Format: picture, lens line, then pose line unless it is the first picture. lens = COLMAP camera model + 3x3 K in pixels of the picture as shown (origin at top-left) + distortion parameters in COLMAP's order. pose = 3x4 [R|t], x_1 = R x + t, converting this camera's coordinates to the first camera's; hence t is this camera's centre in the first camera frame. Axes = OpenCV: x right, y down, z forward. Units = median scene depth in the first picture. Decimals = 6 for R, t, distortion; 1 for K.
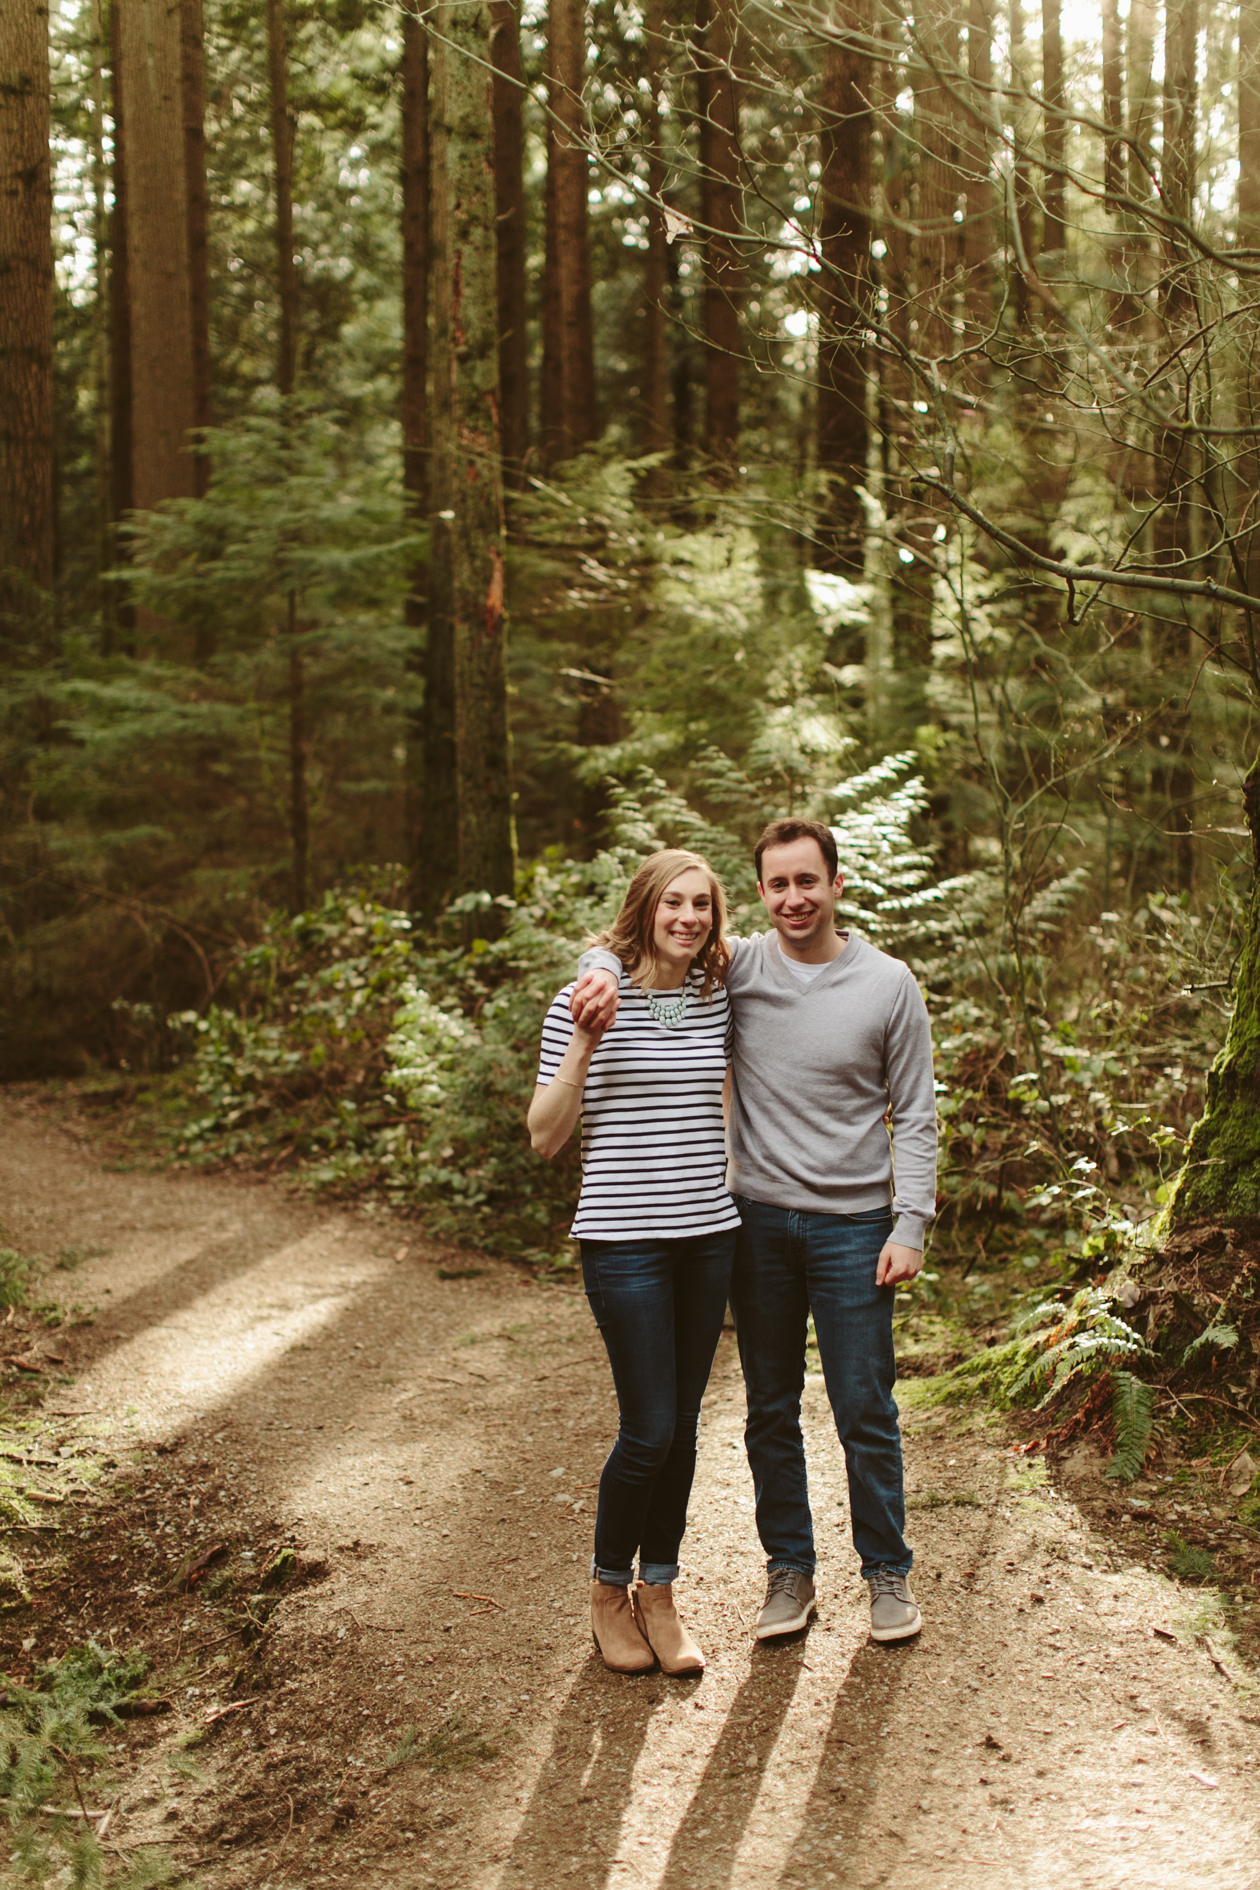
lens RADIAL K [[2774.6, 0, 630.0], [0, 2774.6, 945.0], [0, 0, 1]] dist [0.019023, 0.078651]
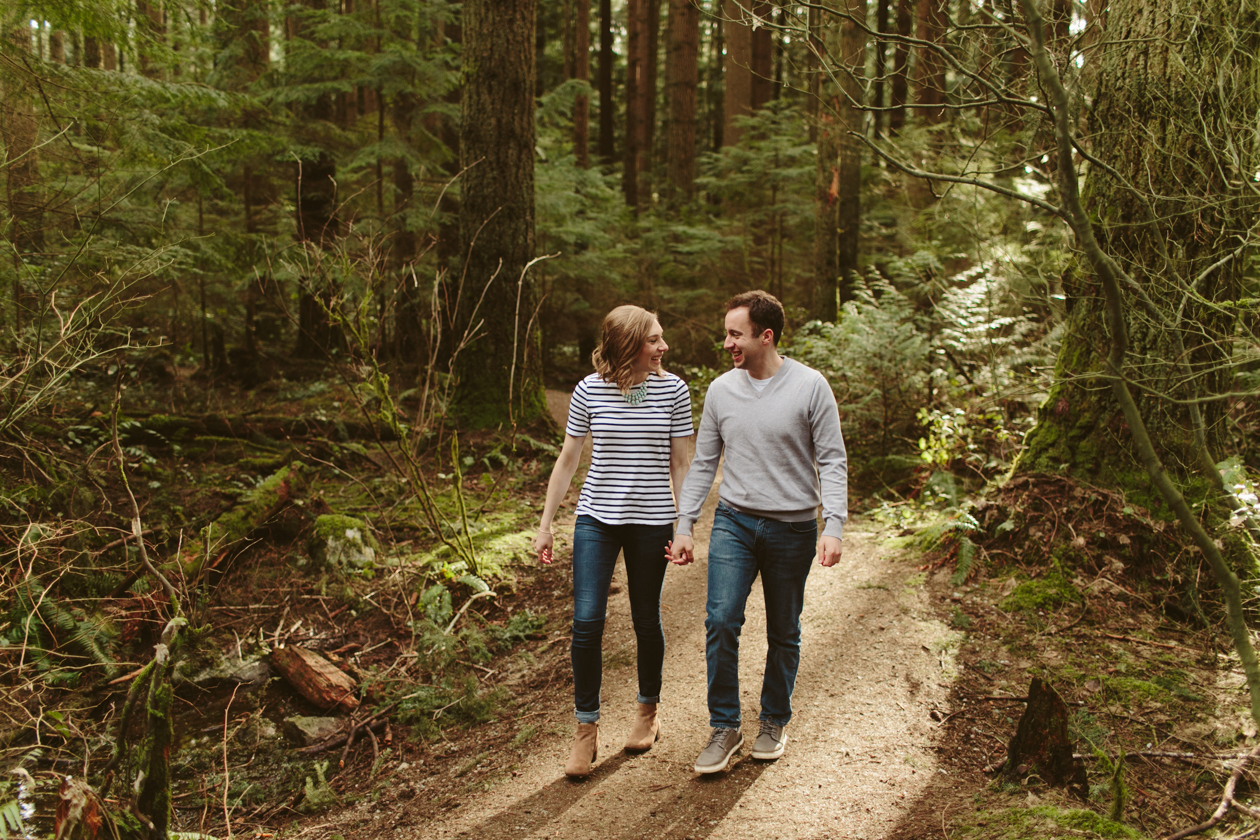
lens RADIAL K [[1226.9, 0, 630.0], [0, 1226.9, 420.0], [0, 0, 1]] dist [0.002197, 0.008096]
pose [[0.954904, 0.054898, -0.291794, 0.192195], [-0.037467, 0.997182, 0.064997, 0.005287], [0.294540, -0.051133, 0.954270, -0.012847]]
